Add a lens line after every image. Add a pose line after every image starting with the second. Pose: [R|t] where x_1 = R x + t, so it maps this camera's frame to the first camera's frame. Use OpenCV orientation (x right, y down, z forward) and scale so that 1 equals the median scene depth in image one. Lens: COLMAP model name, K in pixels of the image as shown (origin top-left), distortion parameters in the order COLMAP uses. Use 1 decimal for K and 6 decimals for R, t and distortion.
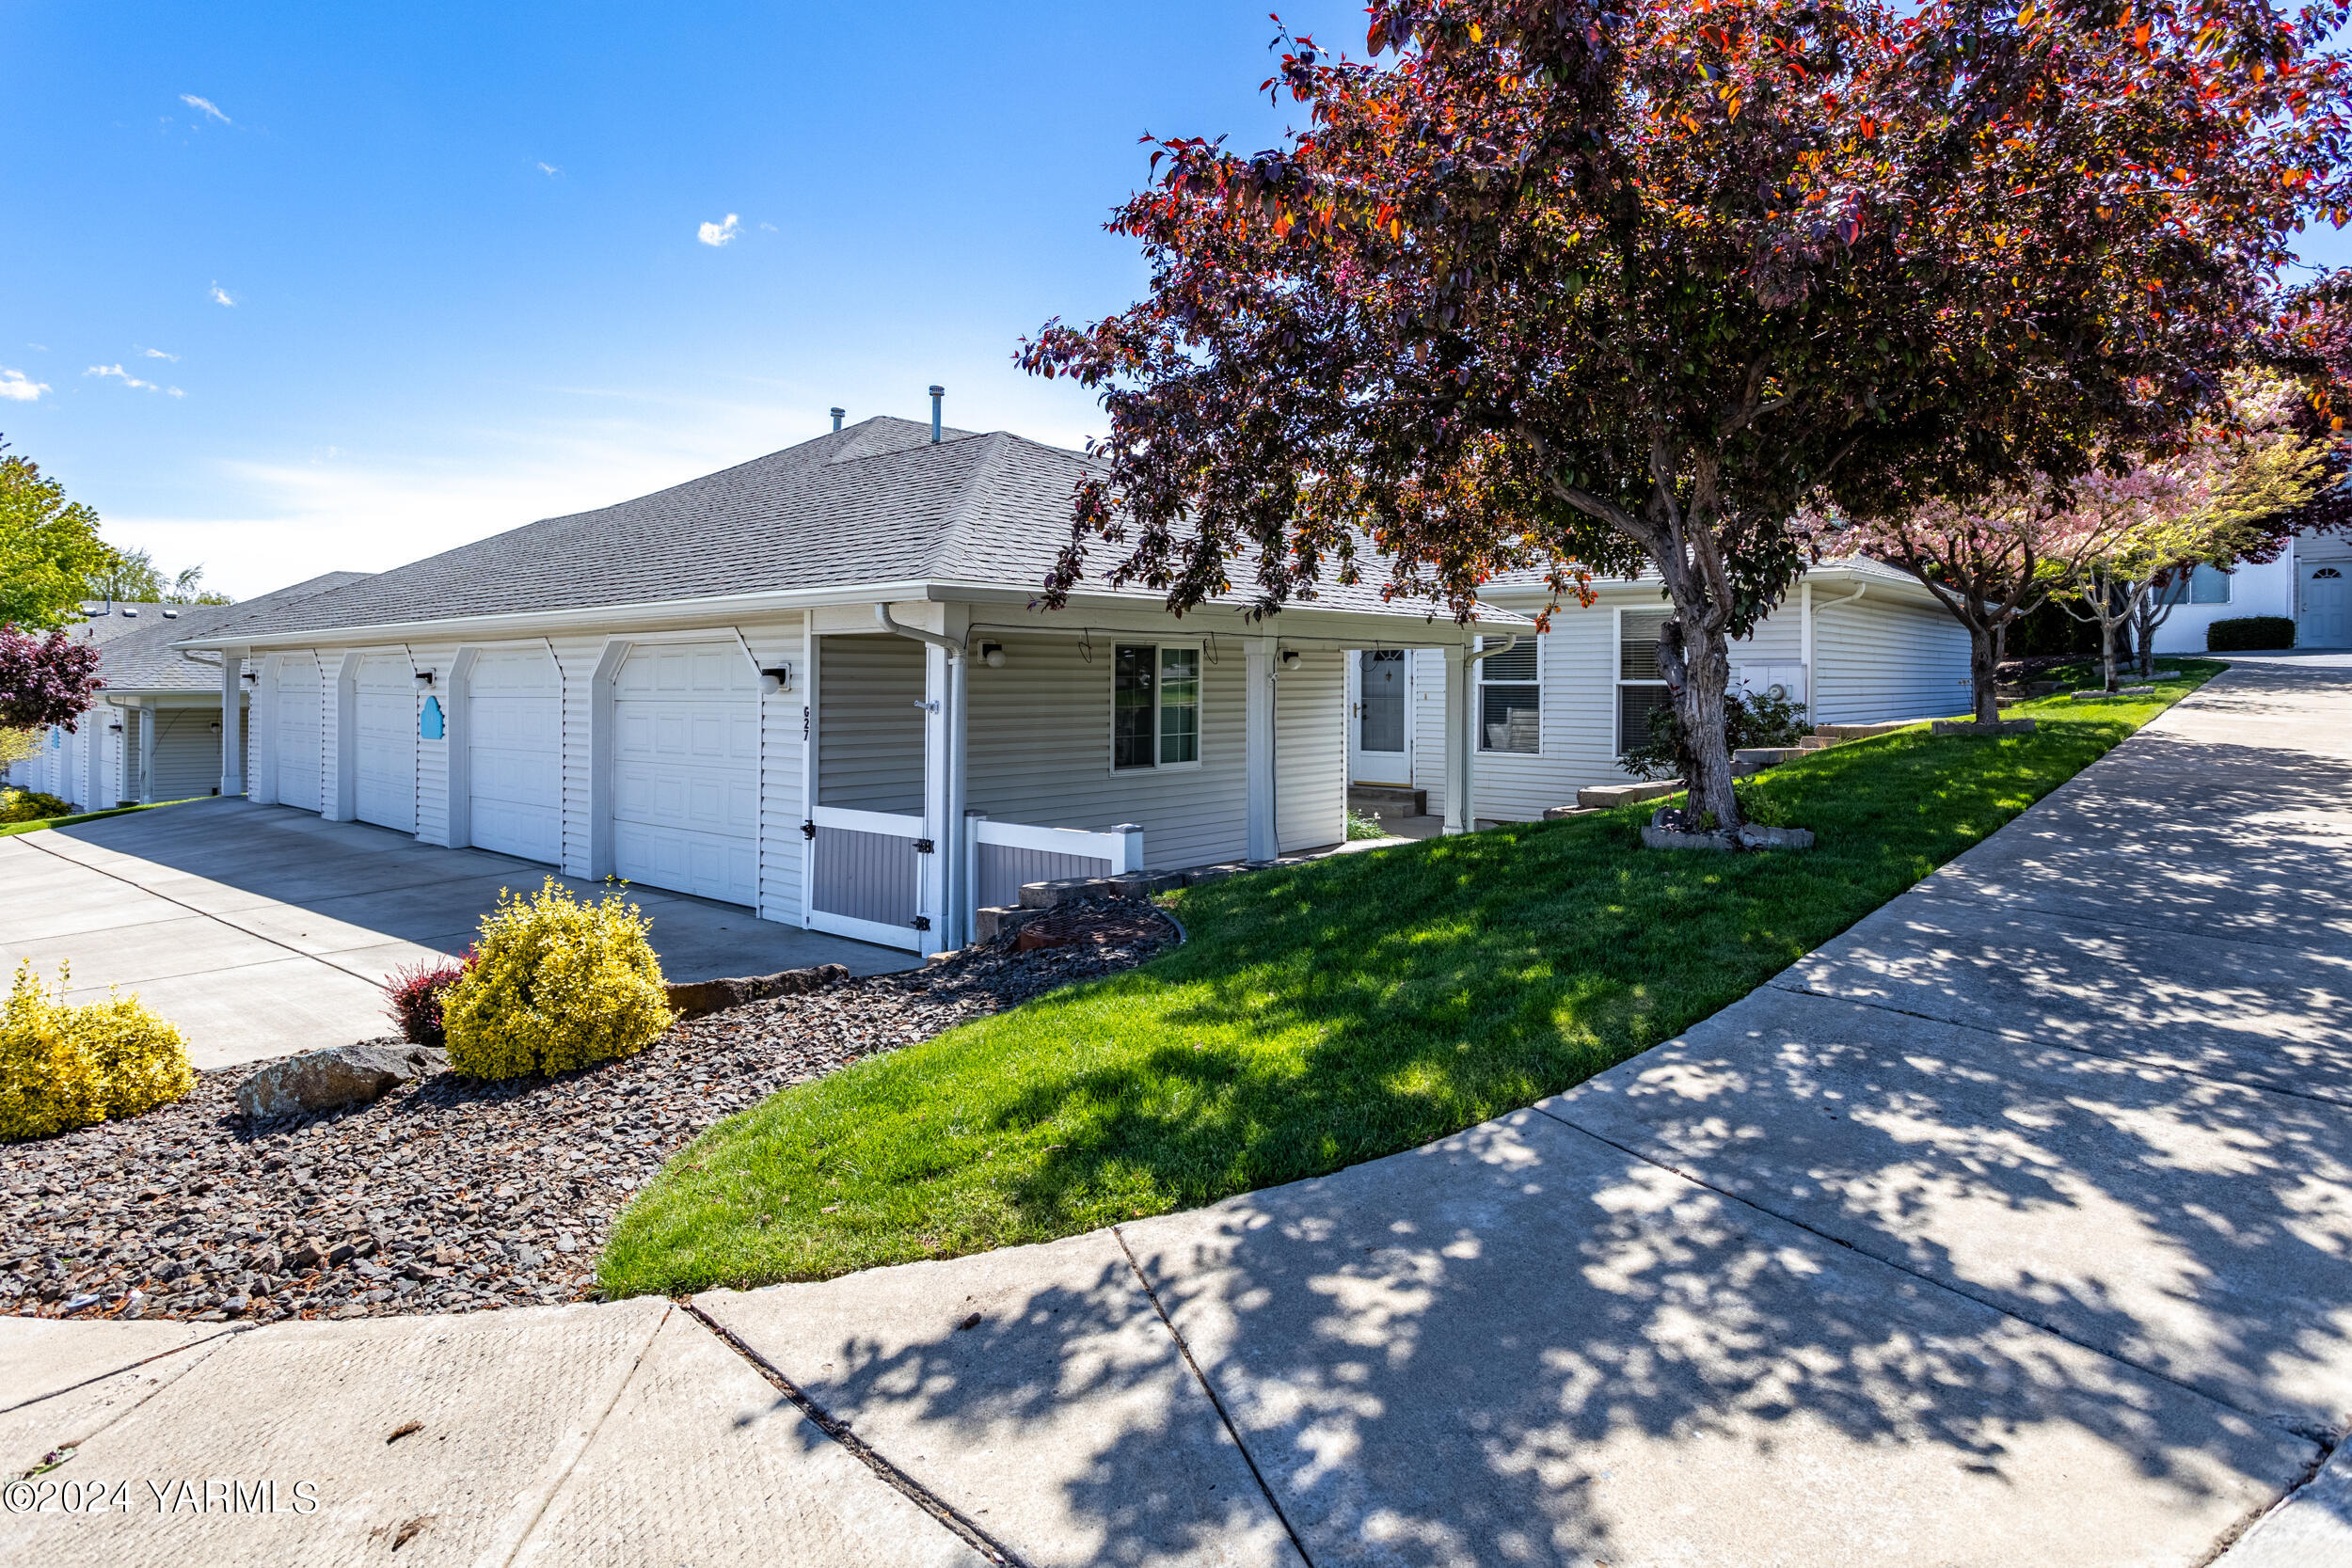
lens RADIAL K [[1333.7, 0, 1161.2], [0, 1333.7, 715.7], [0, 0, 1]] dist [0.001920, 0.000542]
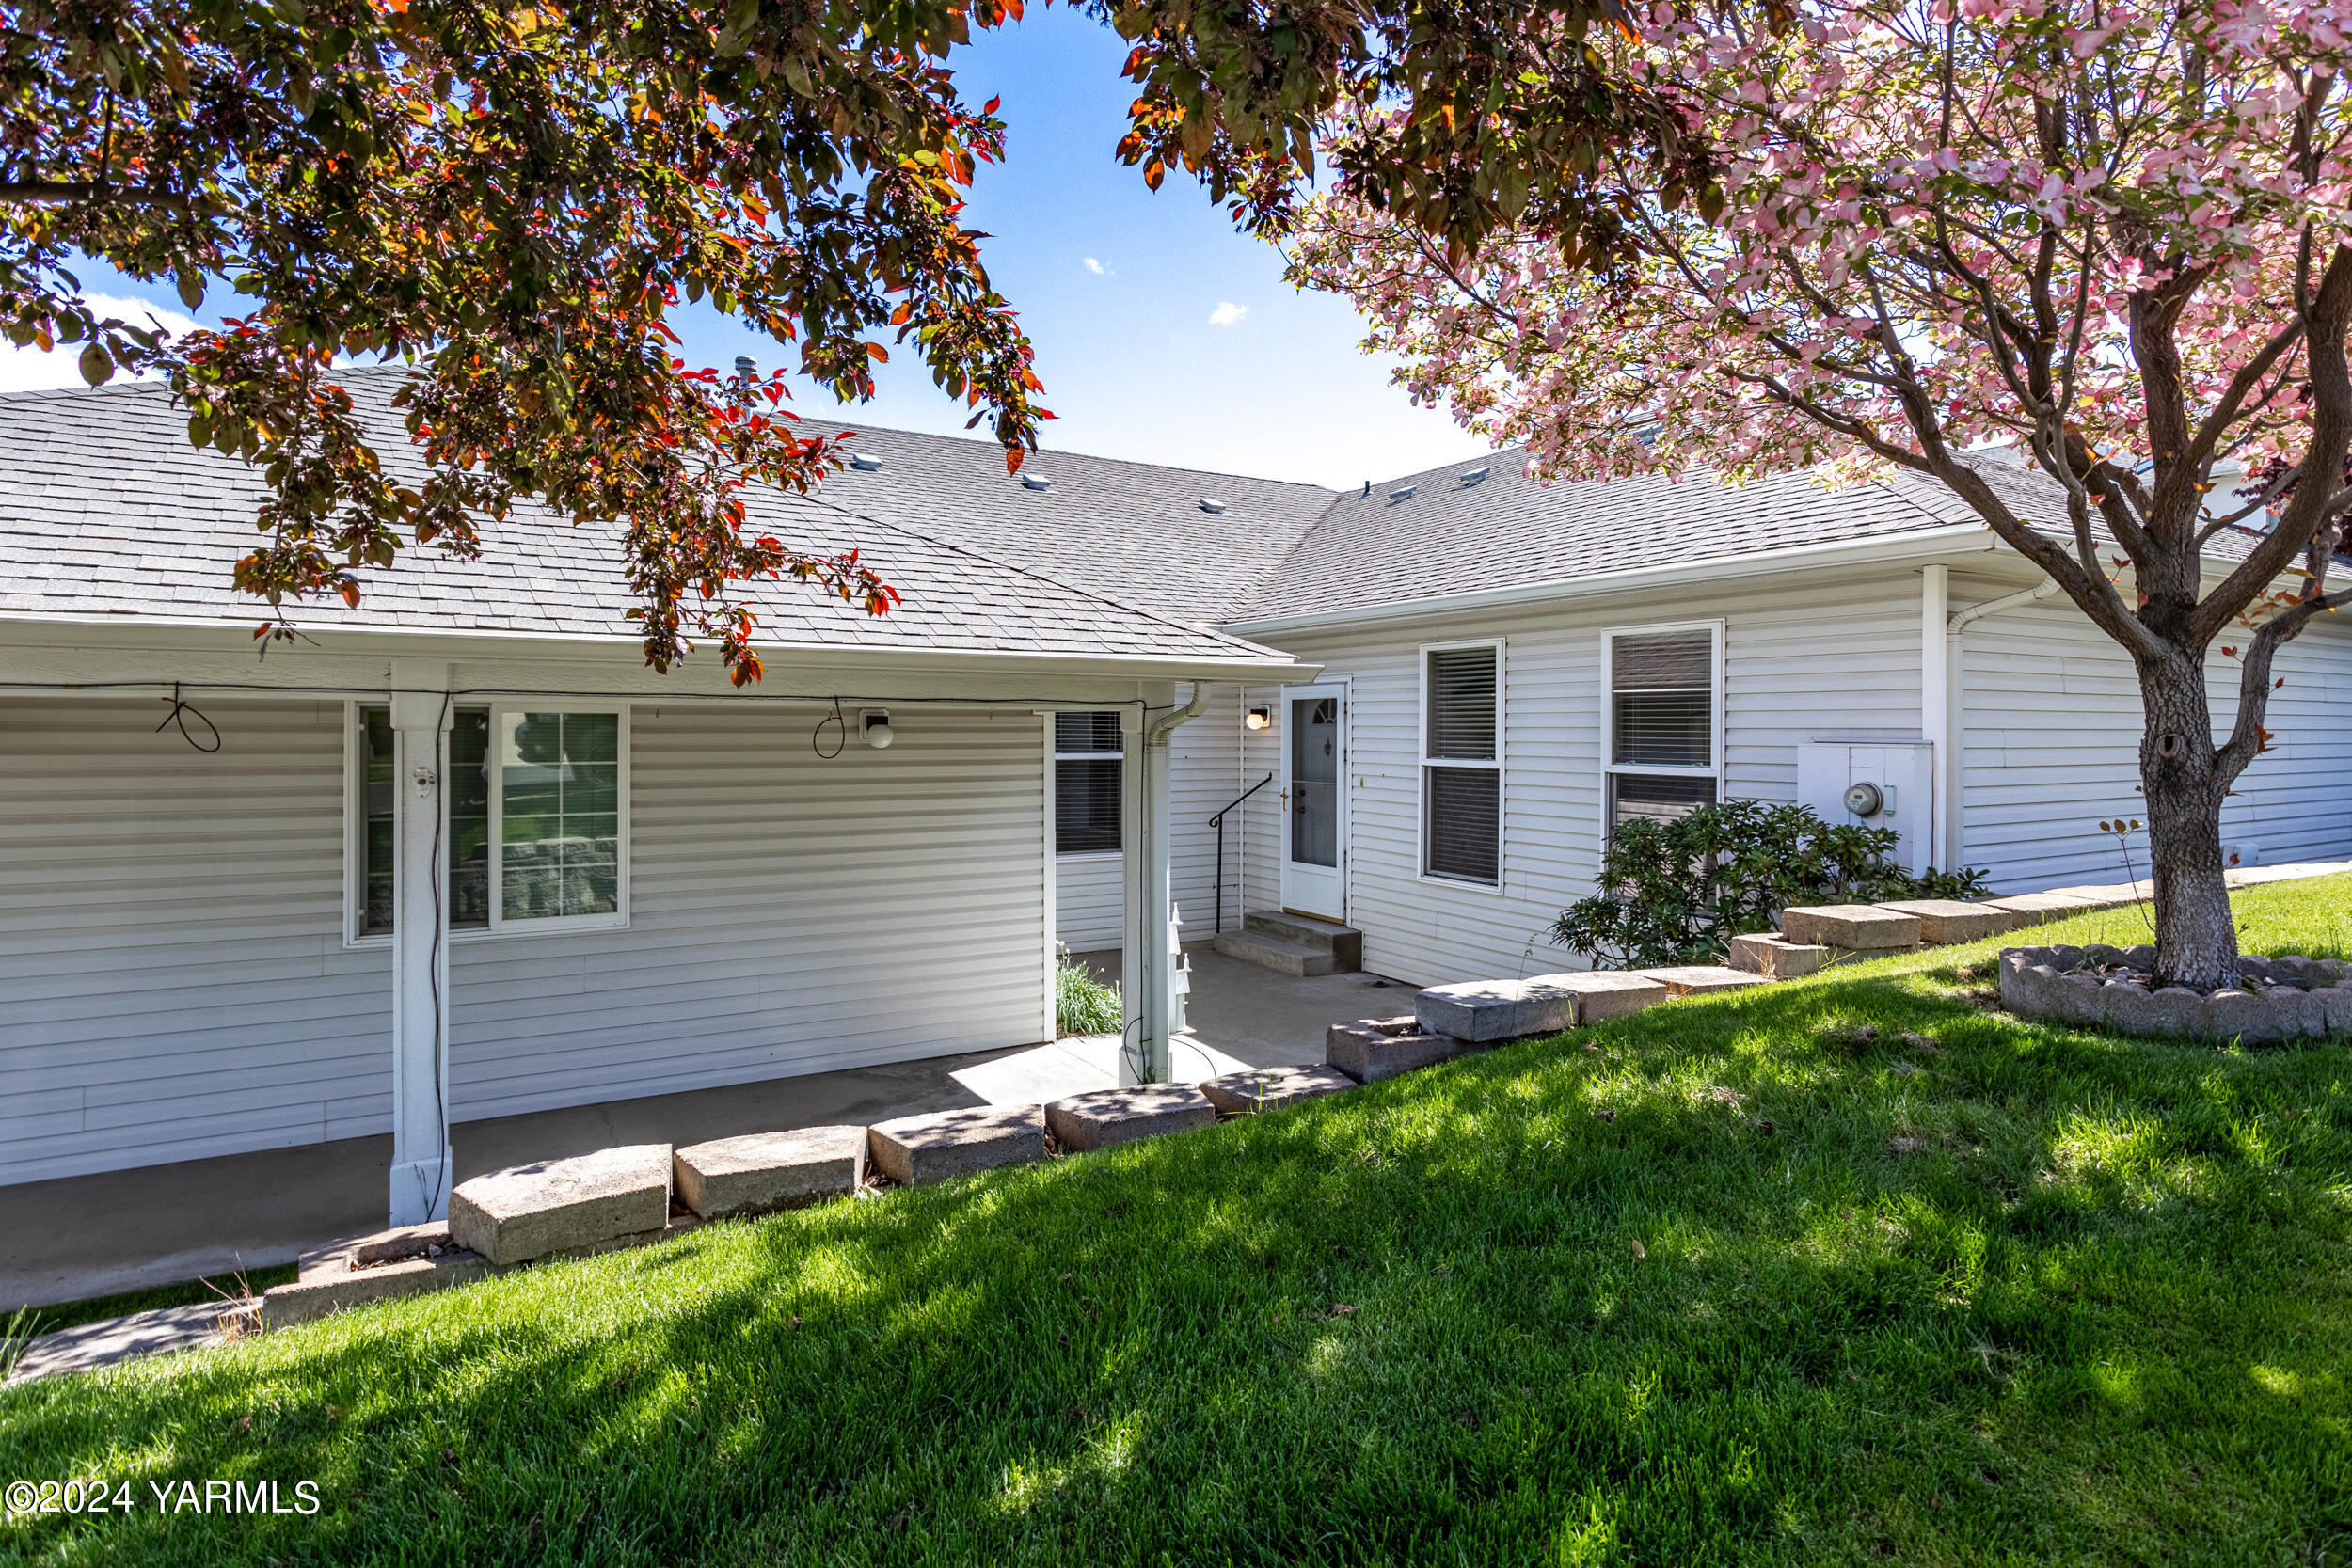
lens RADIAL K [[1264.5, 0, 1220.7], [0, 1264.5, 763.7], [0, 0, 1]] dist [0.003292, 0.000717]
pose [[0.956110, 0.011672, -0.292776, 0.532557], [-0.011159, 0.999932, 0.003423, -0.041673], [0.292796, -0.000006, 0.956175, 0.713208]]
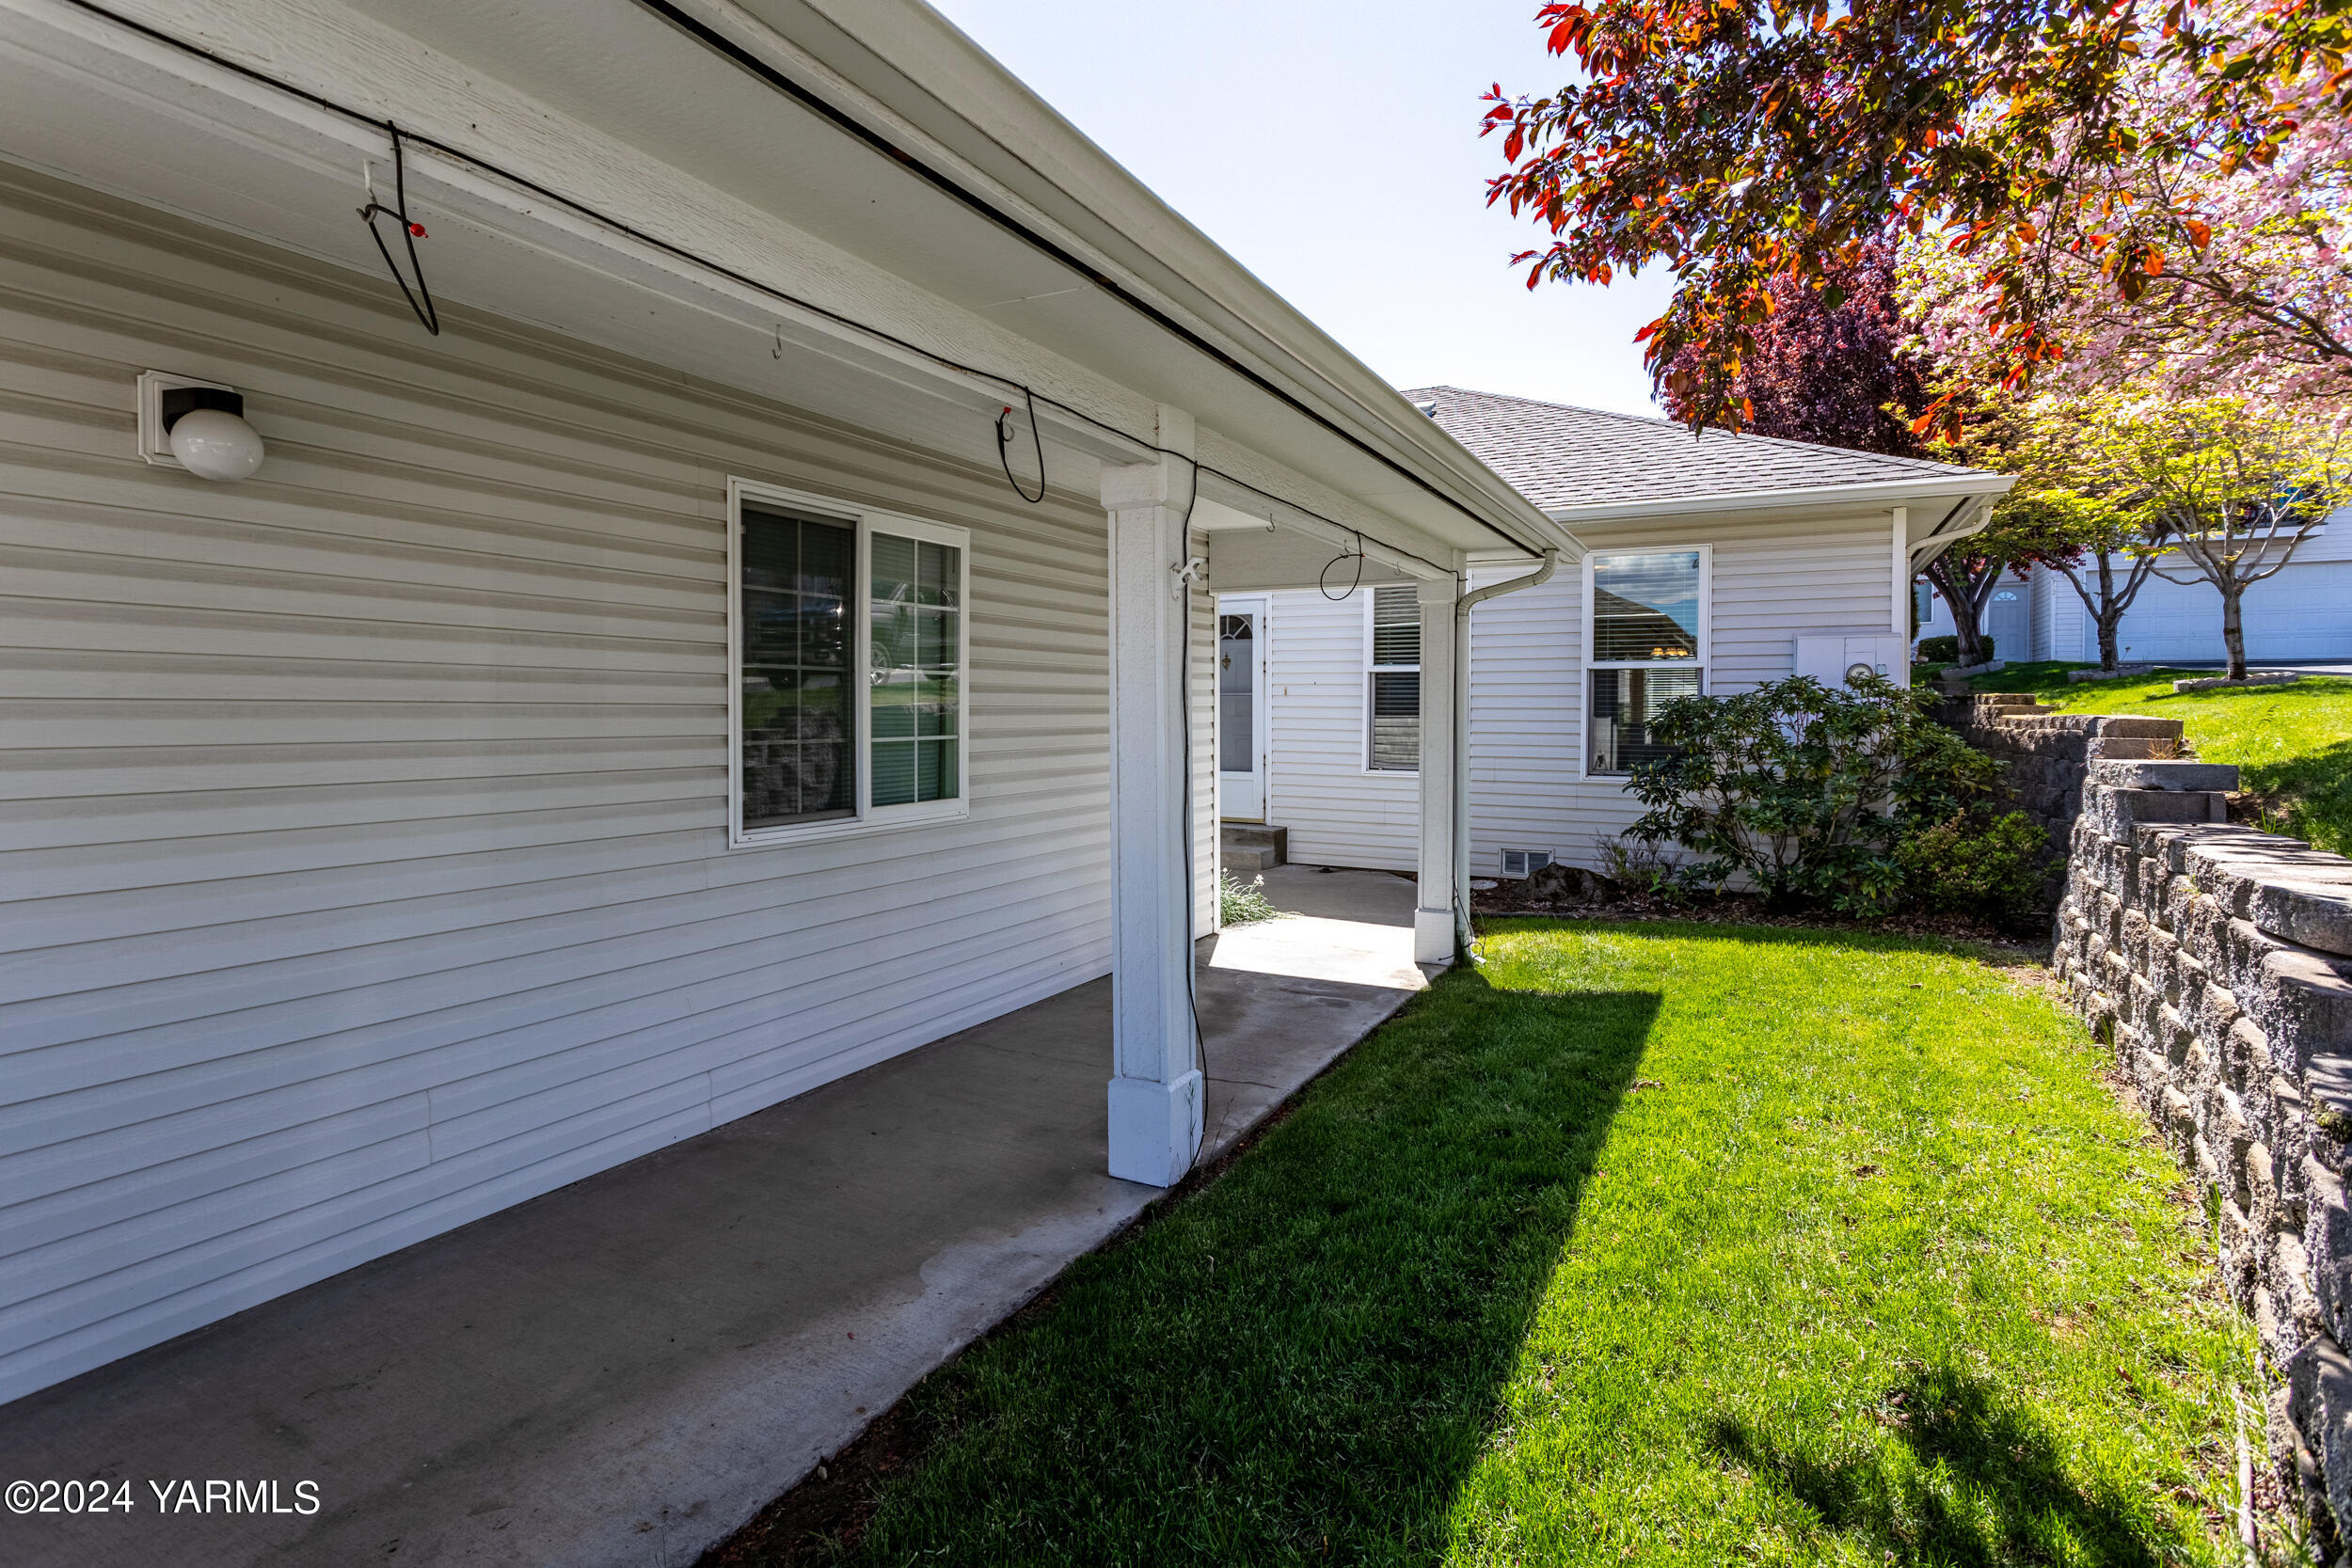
lens RADIAL K [[1144.2, 0, 1190.8], [0, 1144.2, 766.1], [0, 0, 1]] dist [-0.003060, -0.000288]
pose [[0.968681, -0.008707, 0.248157, 0.008970], [0.002977, 0.999720, 0.023457, 0.017962], [-0.248292, -0.021984, 0.968436, 0.765815]]
